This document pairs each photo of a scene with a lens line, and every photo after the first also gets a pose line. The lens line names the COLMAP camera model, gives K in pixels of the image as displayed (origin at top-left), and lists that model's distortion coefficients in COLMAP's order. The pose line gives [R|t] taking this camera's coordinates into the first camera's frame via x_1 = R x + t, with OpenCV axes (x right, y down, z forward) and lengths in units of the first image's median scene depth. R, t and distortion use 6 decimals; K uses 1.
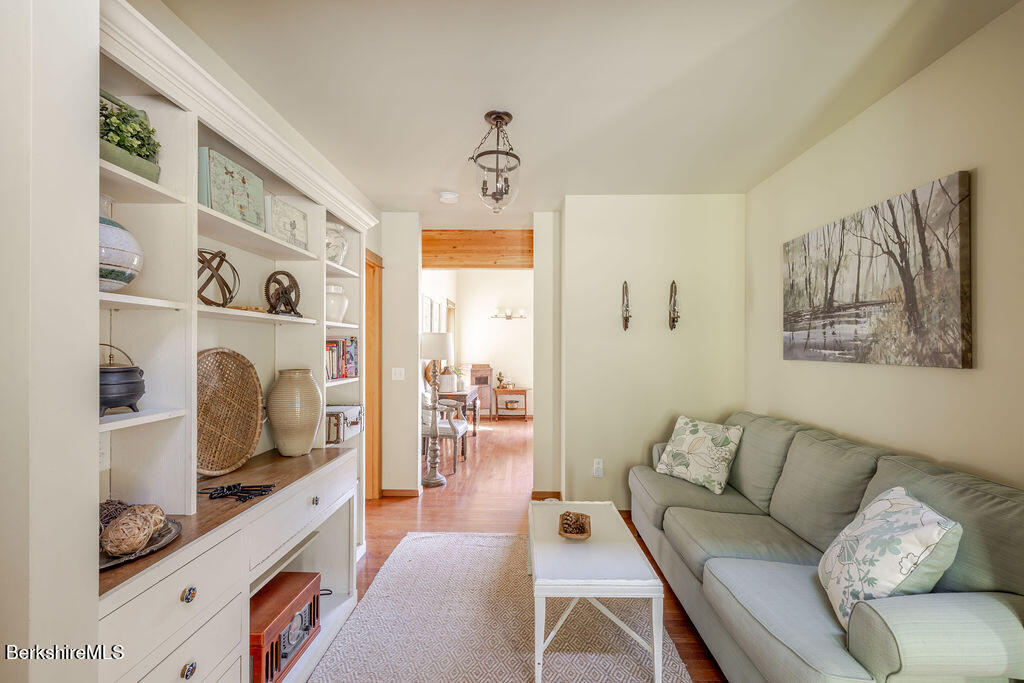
lens RADIAL K [[444.2, 0, 512.1], [0, 444.2, 346.5], [0, 0, 1]] dist [-0.000074, -0.000018]
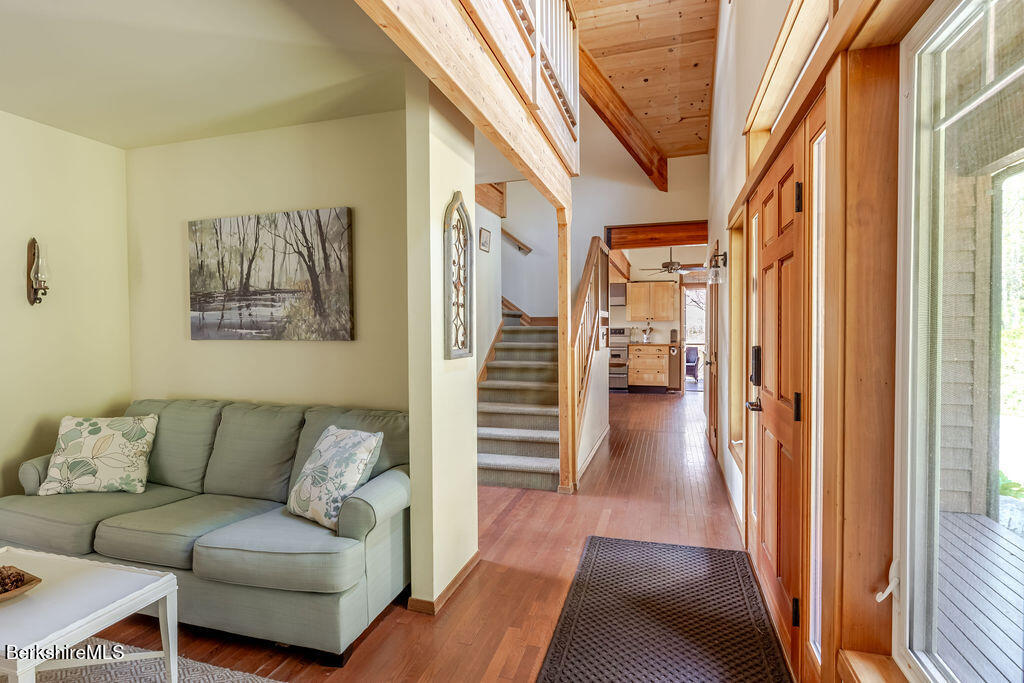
lens RADIAL K [[534.1, 0, 508.1], [0, 534.1, 339.0], [0, 0, 1]] dist [0.000757, 0.000097]
pose [[0.269373, -0.024618, 0.962721, -0.448955], [0.004705, 0.999695, 0.024247, 0.002509], [-0.963024, -0.002002, 0.269407, 0.005689]]
